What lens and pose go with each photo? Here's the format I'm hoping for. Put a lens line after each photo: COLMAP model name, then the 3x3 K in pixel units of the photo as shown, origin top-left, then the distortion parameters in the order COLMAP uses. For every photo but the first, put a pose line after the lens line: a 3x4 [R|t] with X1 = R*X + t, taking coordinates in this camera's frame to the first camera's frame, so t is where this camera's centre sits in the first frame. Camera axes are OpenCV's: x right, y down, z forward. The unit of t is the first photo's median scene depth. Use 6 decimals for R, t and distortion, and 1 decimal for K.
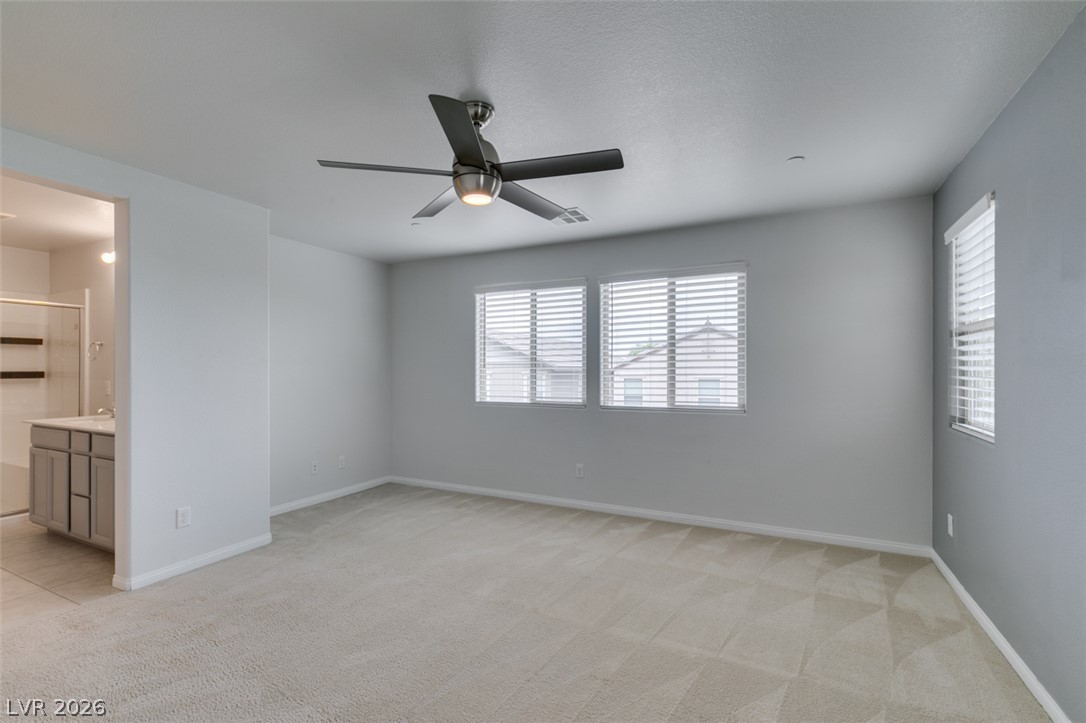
lens RADIAL K [[471.5, 0, 543.0], [0, 471.5, 361.5], [0, 0, 1]] dist [-0.000815, -0.000337]
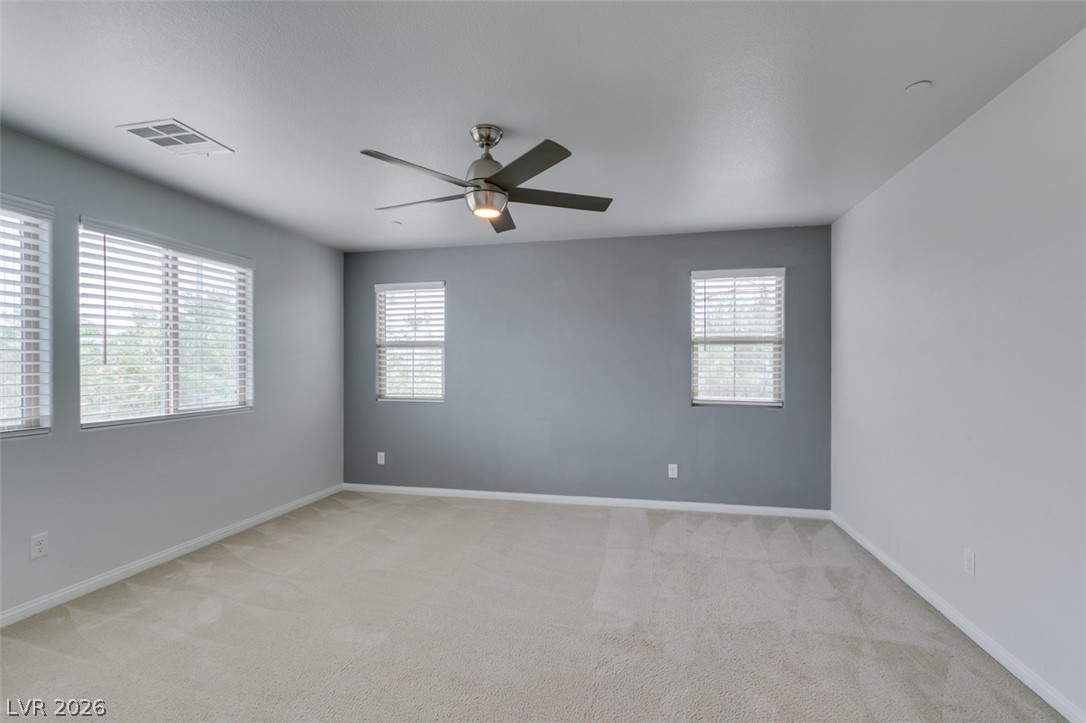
lens RADIAL K [[486.7, 0, 541.3], [0, 486.7, 365.2], [0, 0, 1]] dist [0.003104, 0.000286]
pose [[-0.228500, -0.005180, 0.973530, -0.742091], [-0.027535, 0.999620, -0.001144, -0.001509], [-0.973154, -0.027068, -0.228556, 0.645837]]
